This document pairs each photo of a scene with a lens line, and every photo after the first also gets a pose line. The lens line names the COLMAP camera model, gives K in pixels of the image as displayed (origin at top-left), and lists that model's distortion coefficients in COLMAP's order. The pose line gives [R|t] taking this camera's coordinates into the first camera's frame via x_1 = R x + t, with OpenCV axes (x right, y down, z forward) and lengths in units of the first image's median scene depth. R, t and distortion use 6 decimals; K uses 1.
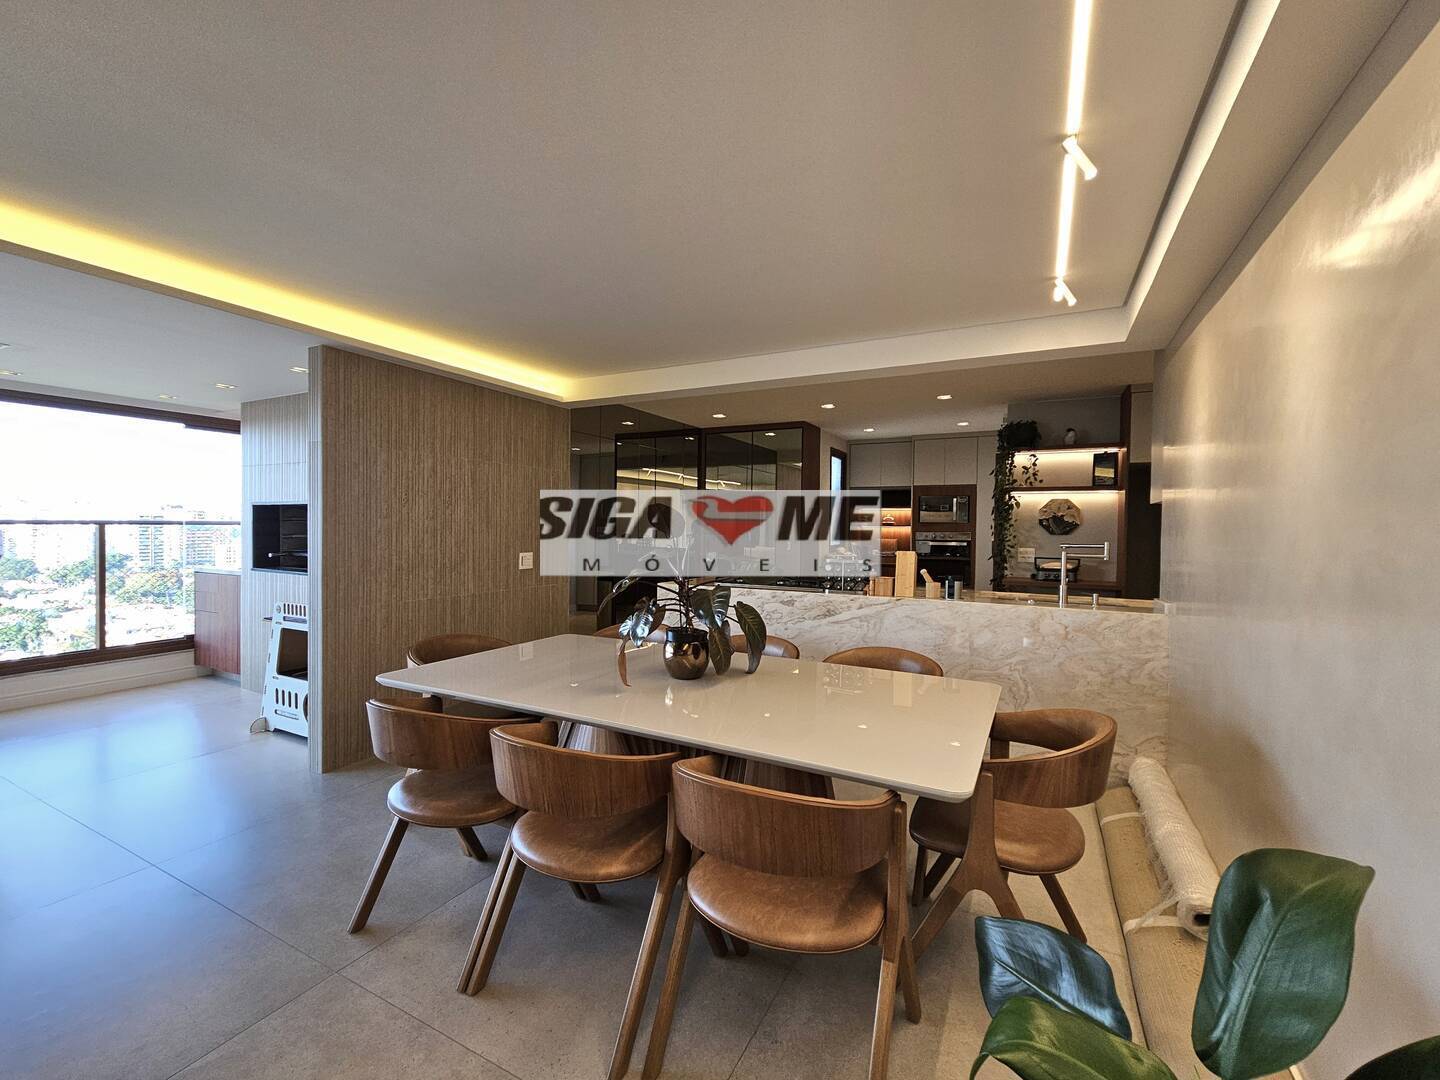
lens RADIAL K [[612.5, 0, 715.0], [0, 612.5, 529.2], [0, 0, 1]] dist [-0.002918, 0.001451]
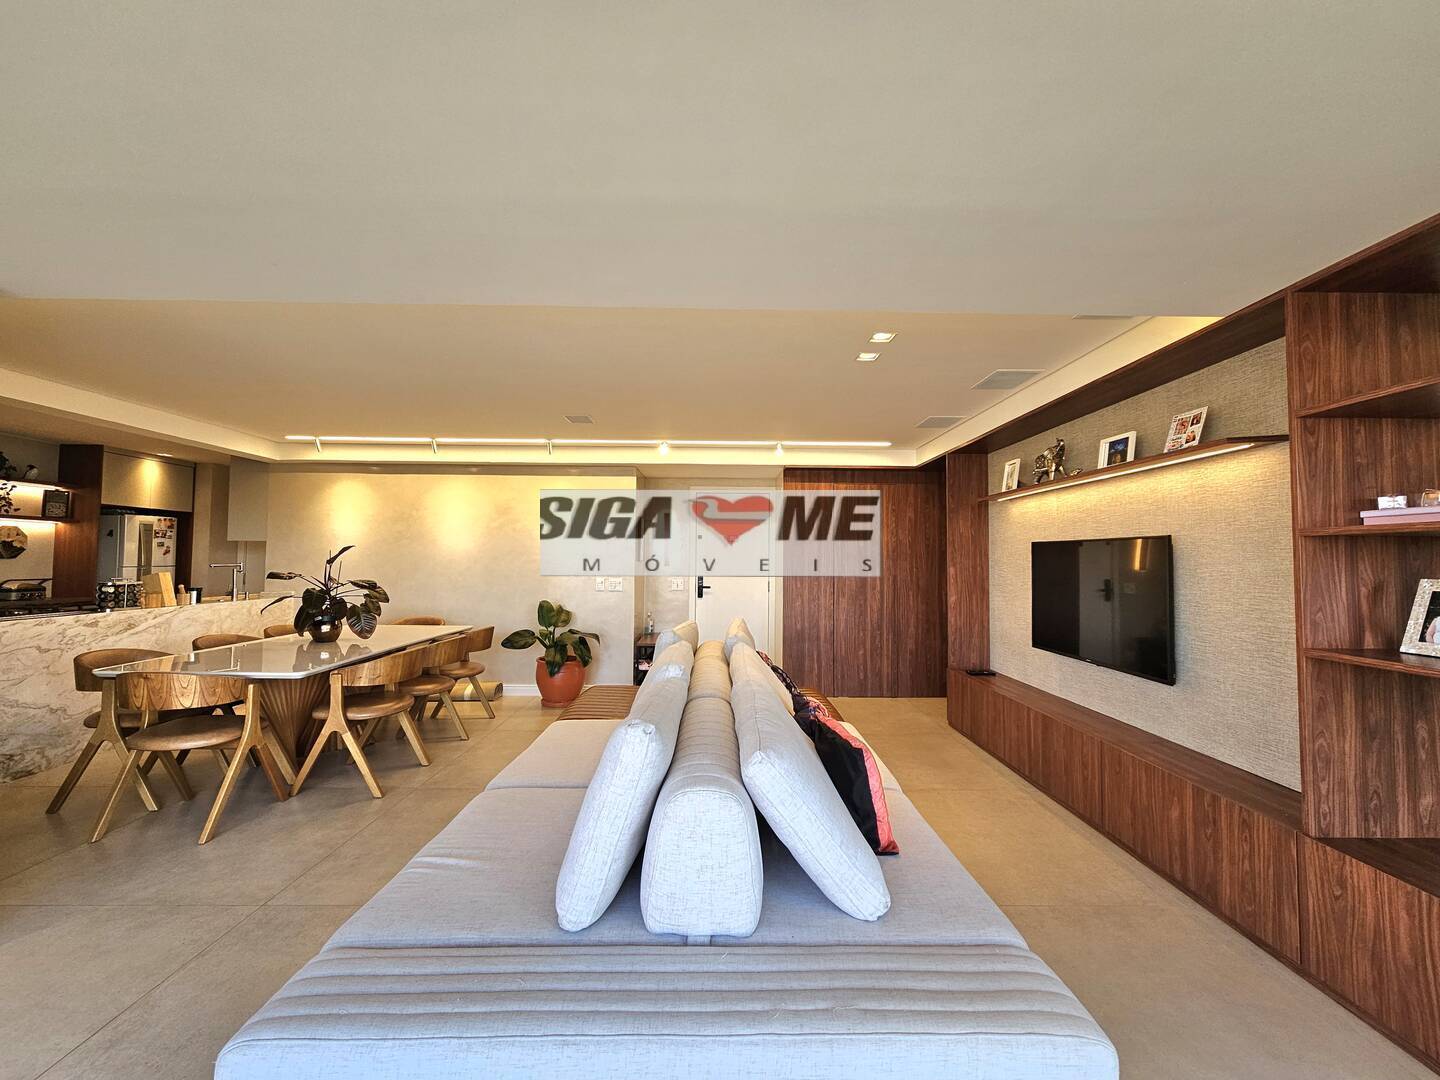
lens RADIAL K [[612.5, 0, 718.5], [0, 612.5, 528.8], [0, 0, 1]] dist [-0.002918, 0.001451]
pose [[-0.473719, 0.027854, 0.880235, -1.567323], [-0.009105, 0.999291, -0.036521, -0.023505], [-0.880629, -0.025315, -0.473130, 0.616728]]
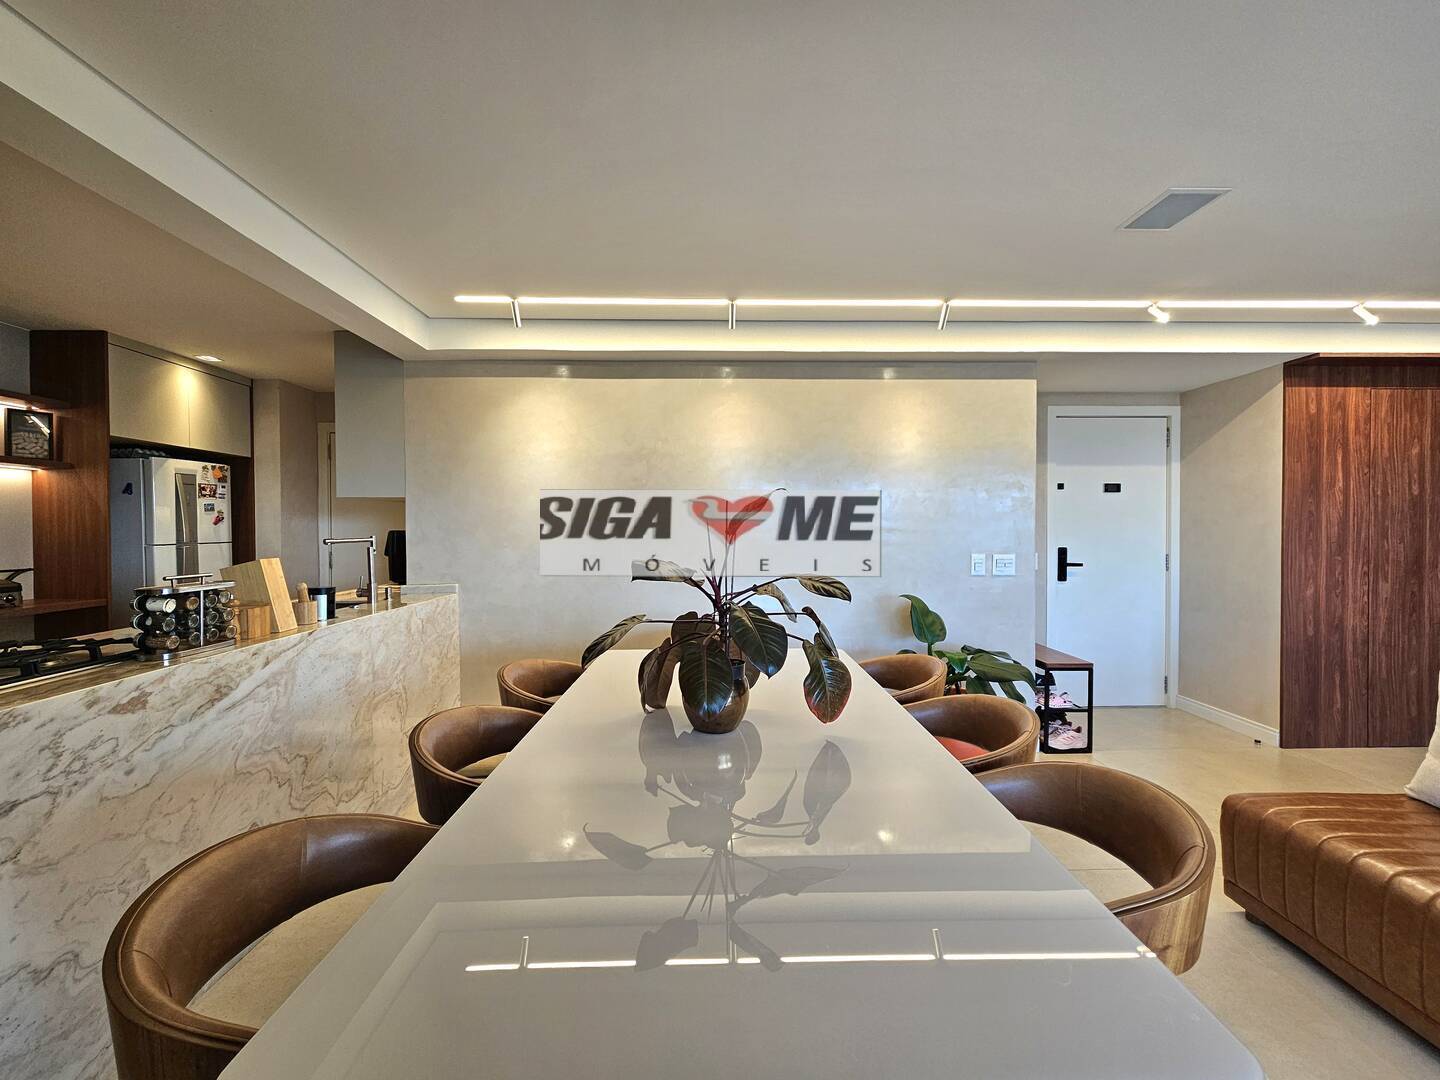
lens RADIAL K [[612.5, 0, 721.2], [0, 612.5, 528.9], [0, 0, 1]] dist [-0.002918, 0.001451]
pose [[-0.480851, -0.013441, 0.876699, -0.487234], [0.003247, 0.999848, 0.017110, -0.003613], [-0.876796, 0.011074, -0.480735, 0.974095]]
